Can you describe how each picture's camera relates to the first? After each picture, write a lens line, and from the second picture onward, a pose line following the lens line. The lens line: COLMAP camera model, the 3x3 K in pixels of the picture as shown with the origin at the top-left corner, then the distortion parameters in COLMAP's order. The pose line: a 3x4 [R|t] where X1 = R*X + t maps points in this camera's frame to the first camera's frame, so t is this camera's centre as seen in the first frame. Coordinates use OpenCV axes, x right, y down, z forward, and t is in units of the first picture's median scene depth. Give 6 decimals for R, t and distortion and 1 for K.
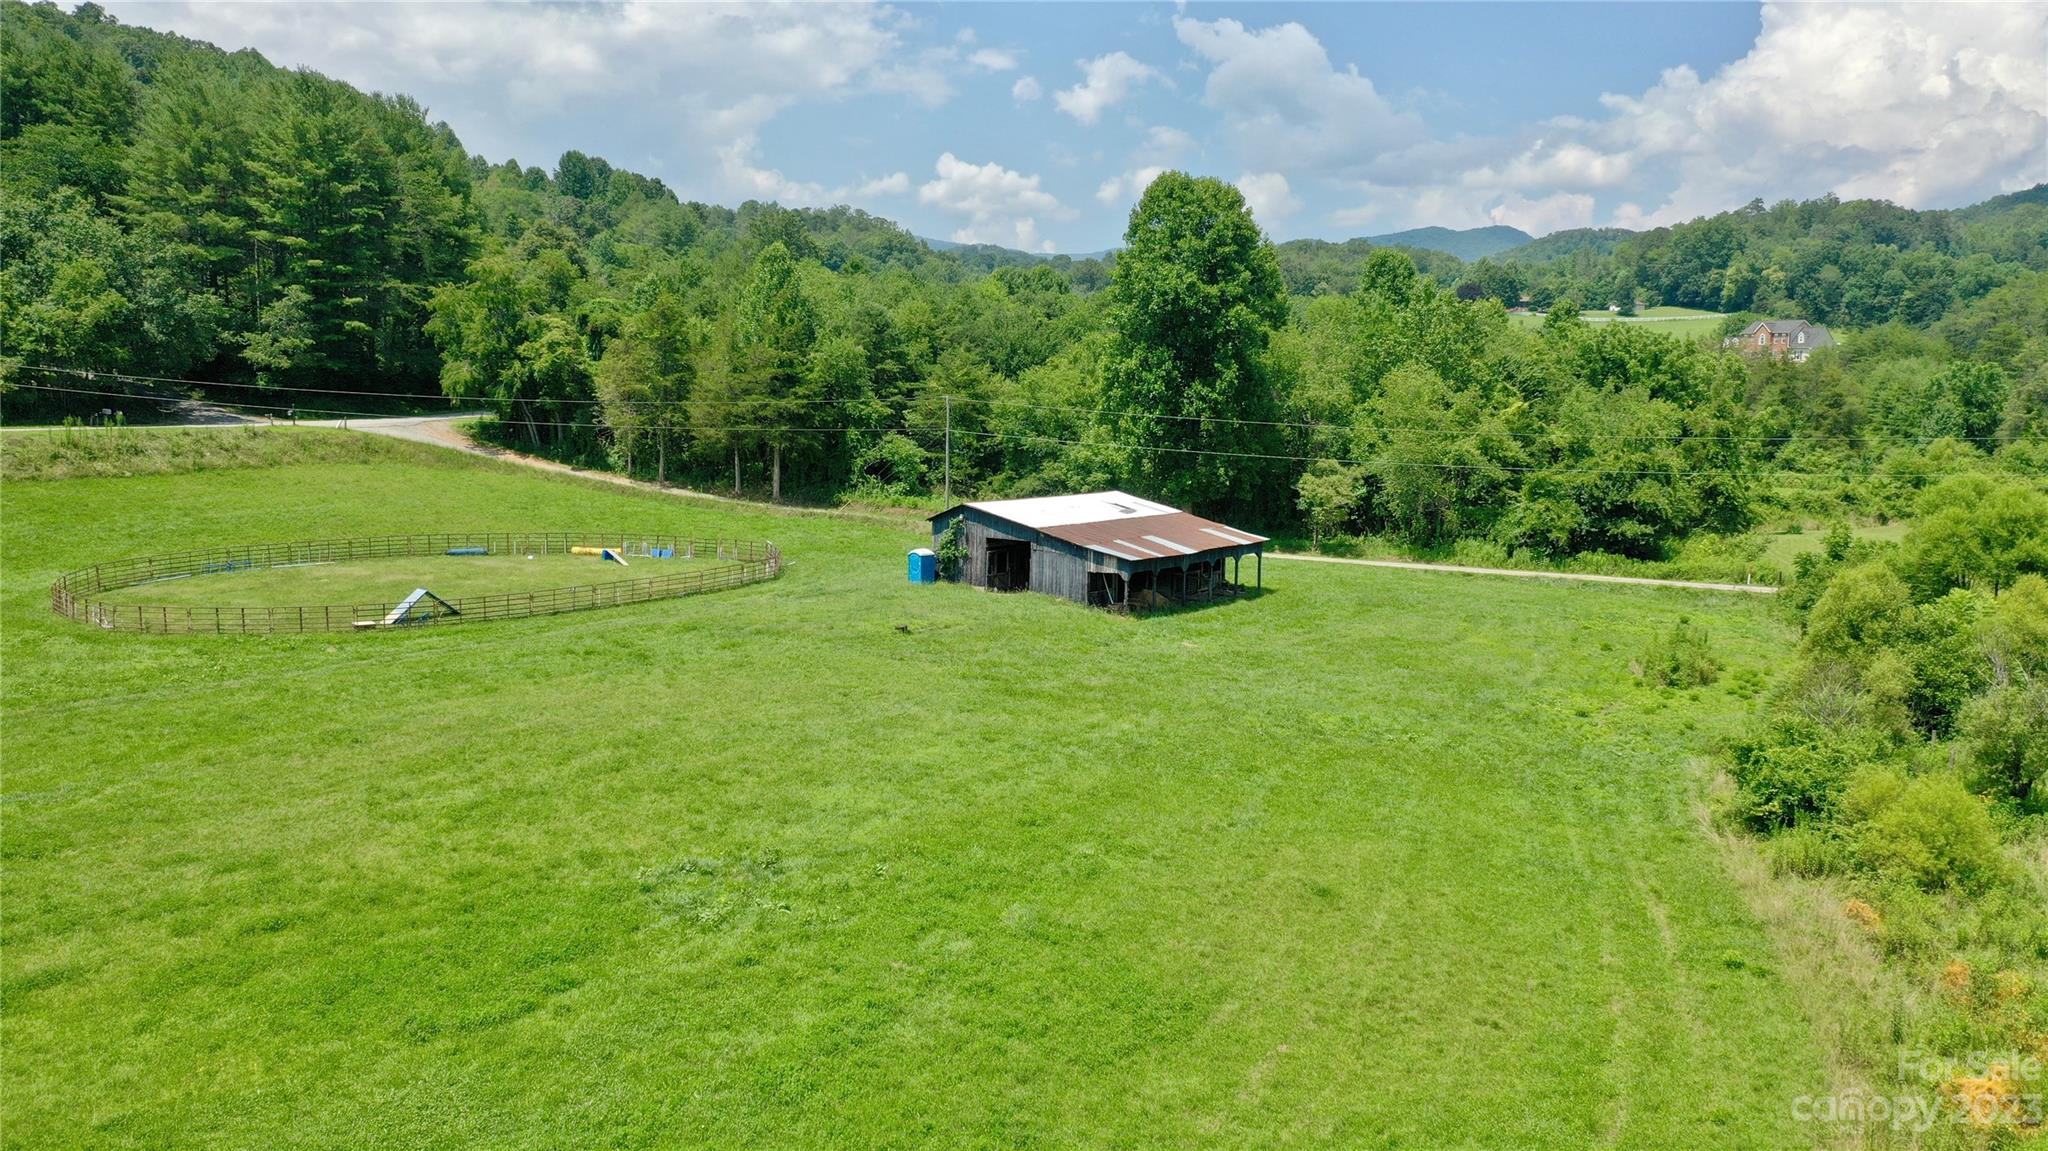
lens RADIAL K [[1607.7, 0, 1017.0], [0, 1607.7, 579.3], [0, 0, 1]] dist [-0.000883, -0.002631]
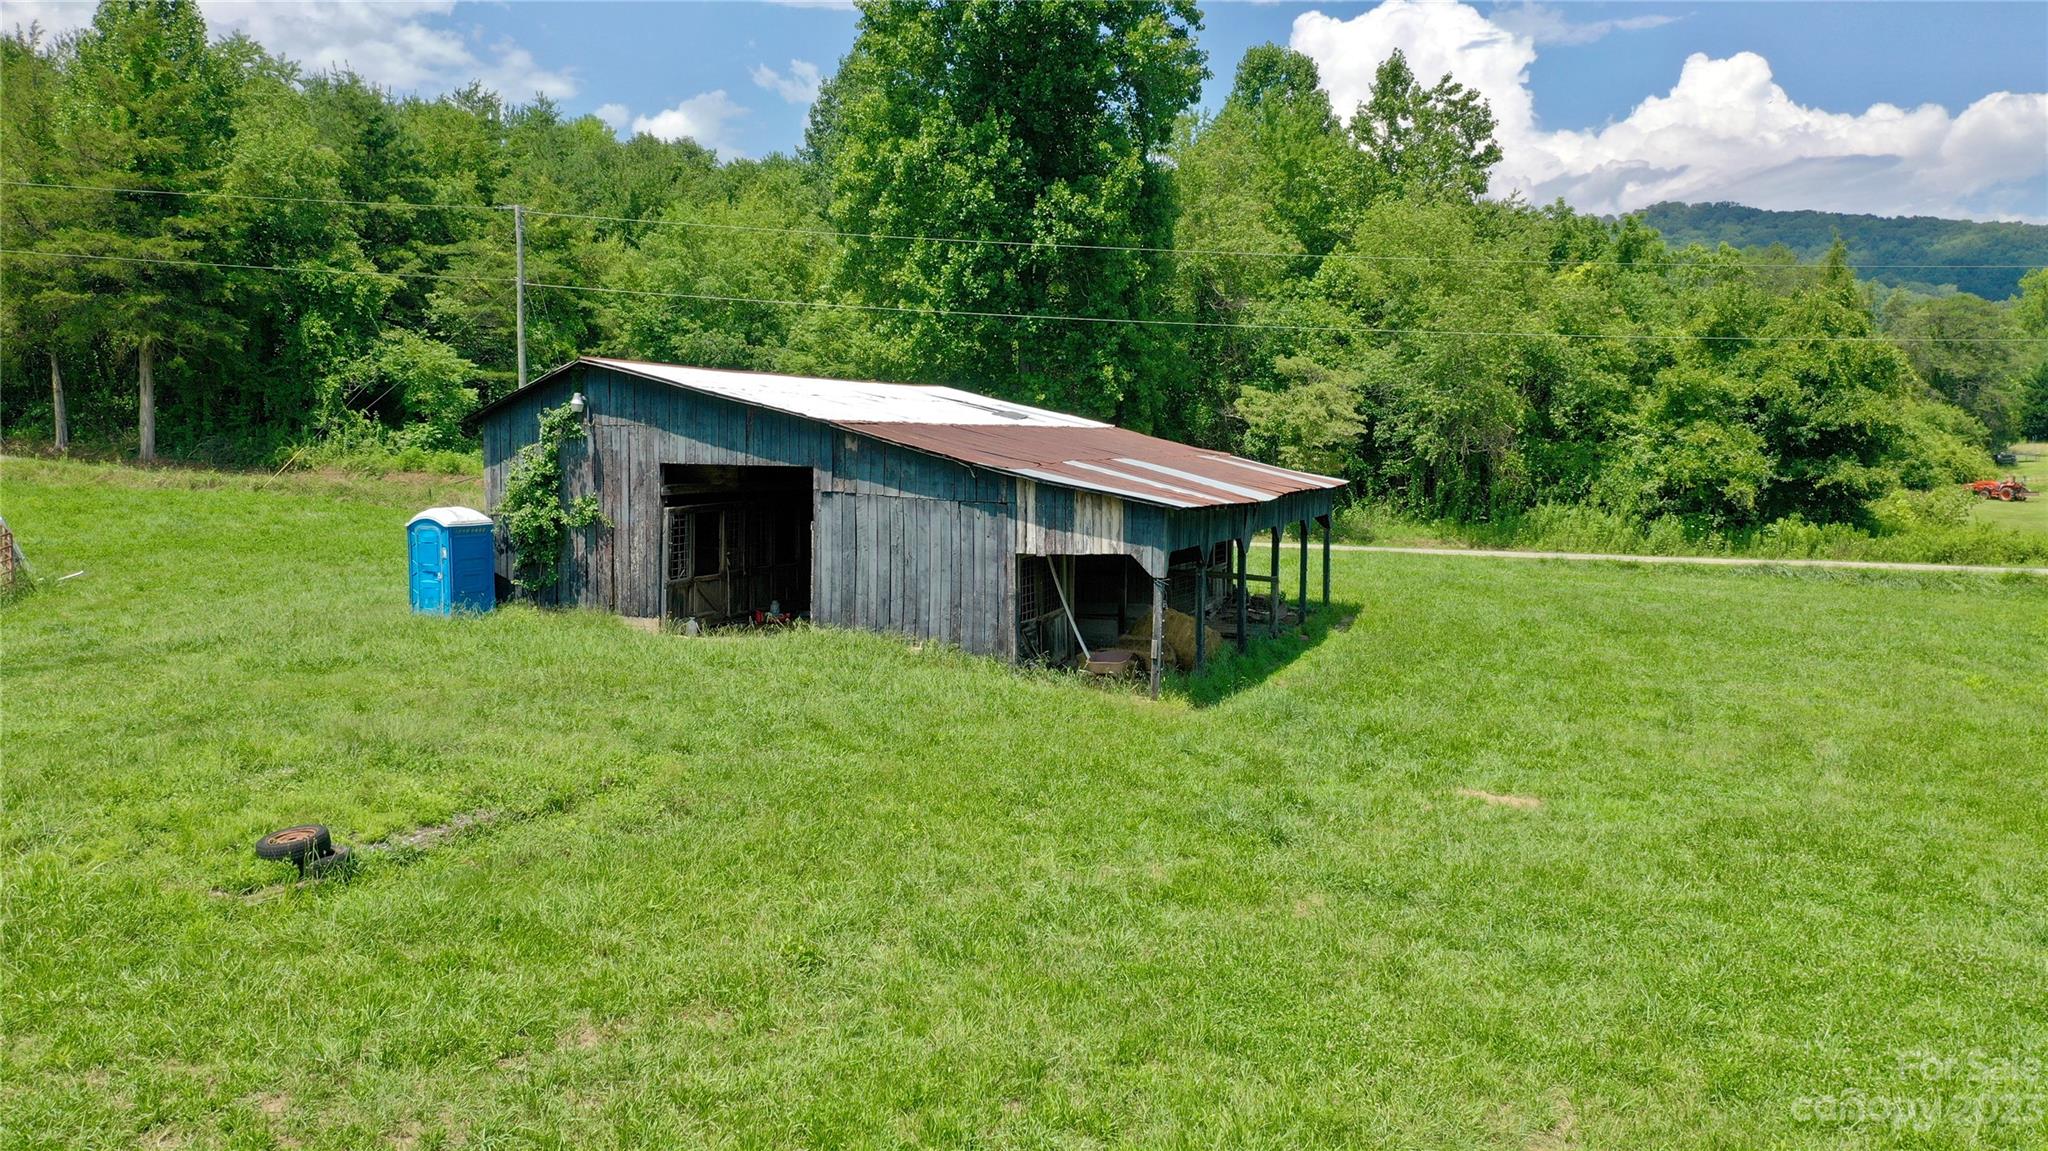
lens RADIAL K [[1607.7, 0, 1019.4], [0, 1607.7, 584.7], [0, 0, 1]] dist [-0.000883, -0.002631]
pose [[0.966010, -0.029301, 0.256837, -0.025947], [0.035175, 0.999213, -0.018306, 0.005224], [-0.256099, 0.026718, 0.966281, 0.529191]]
